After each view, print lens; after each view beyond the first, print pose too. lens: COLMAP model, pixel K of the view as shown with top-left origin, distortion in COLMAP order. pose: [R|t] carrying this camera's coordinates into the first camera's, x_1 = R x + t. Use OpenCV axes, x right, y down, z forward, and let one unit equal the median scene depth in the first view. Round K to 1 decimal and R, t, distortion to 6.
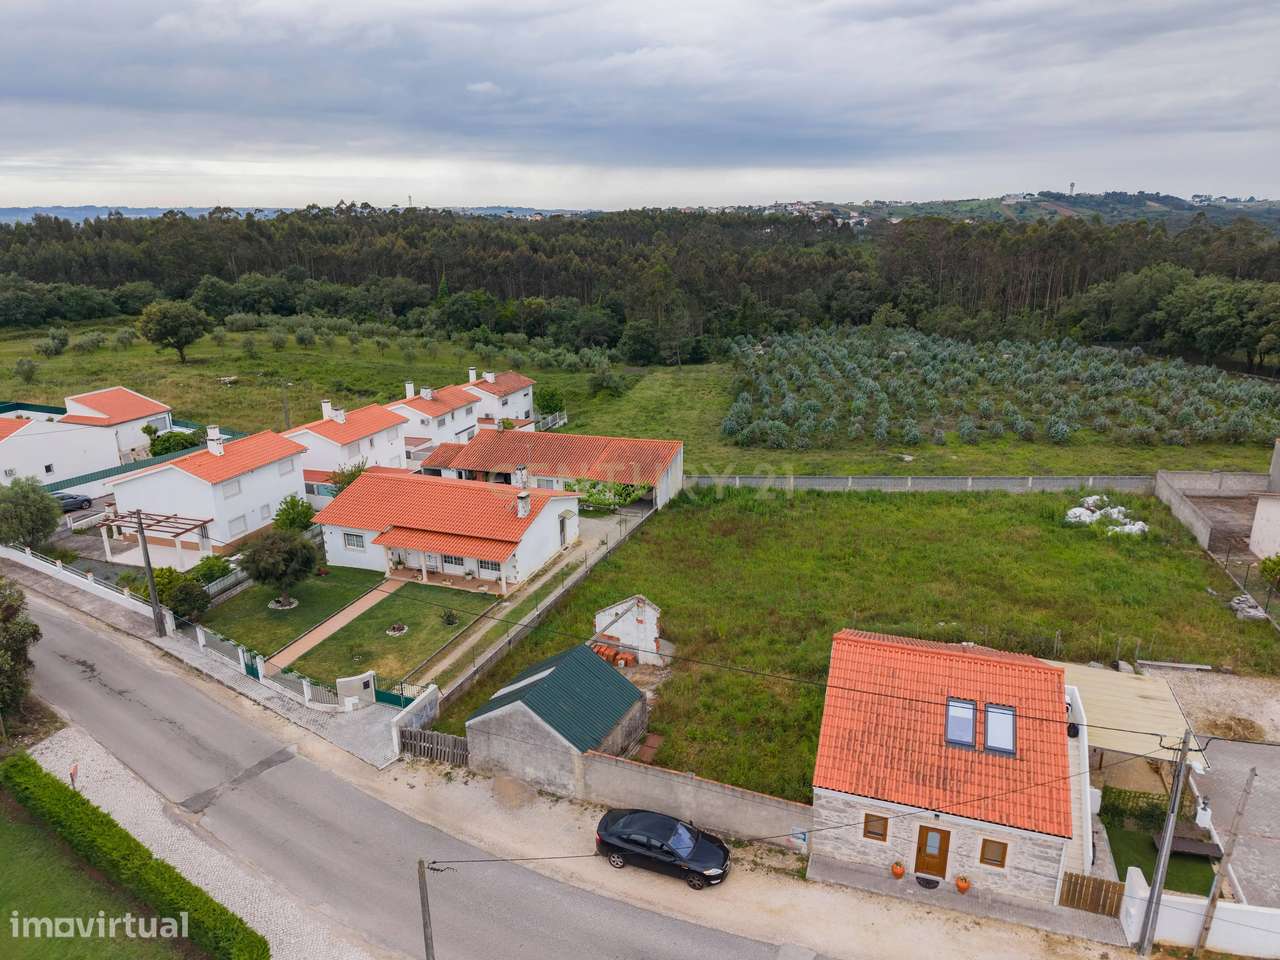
lens RADIAL K [[856.9, 0, 641.7], [0, 856.9, 479.4], [0, 0, 1]] dist [0.043558, -0.045491]
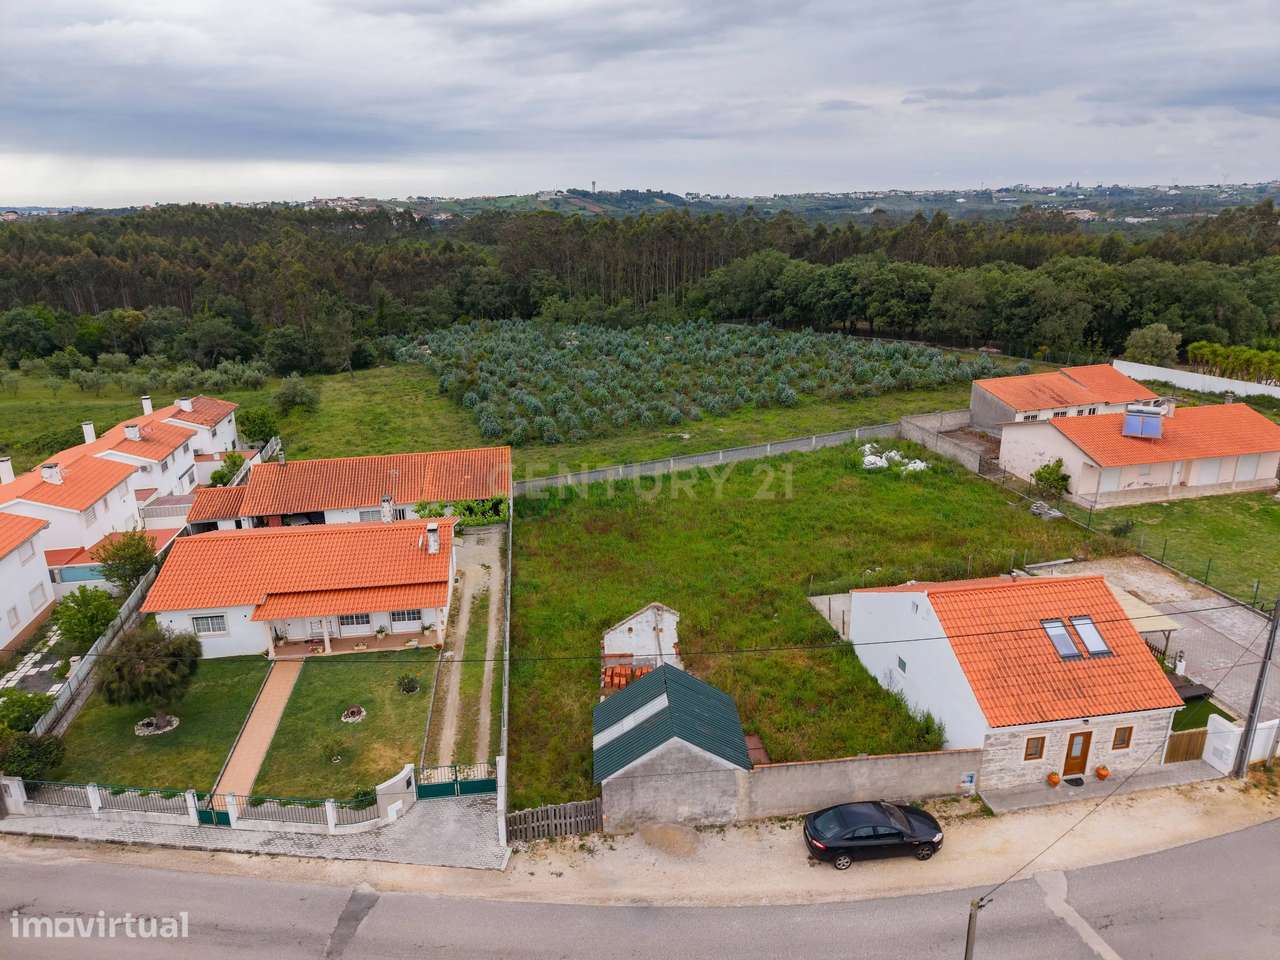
lens RADIAL K [[856.9, 0, 641.7], [0, 856.9, 479.4], [0, 0, 1]] dist [0.043558, -0.045491]
pose [[0.874093, -0.151246, 0.461613, -0.304334], [0.149314, 0.987941, 0.040961, -0.029176], [-0.462241, 0.033122, 0.886135, 0.113054]]
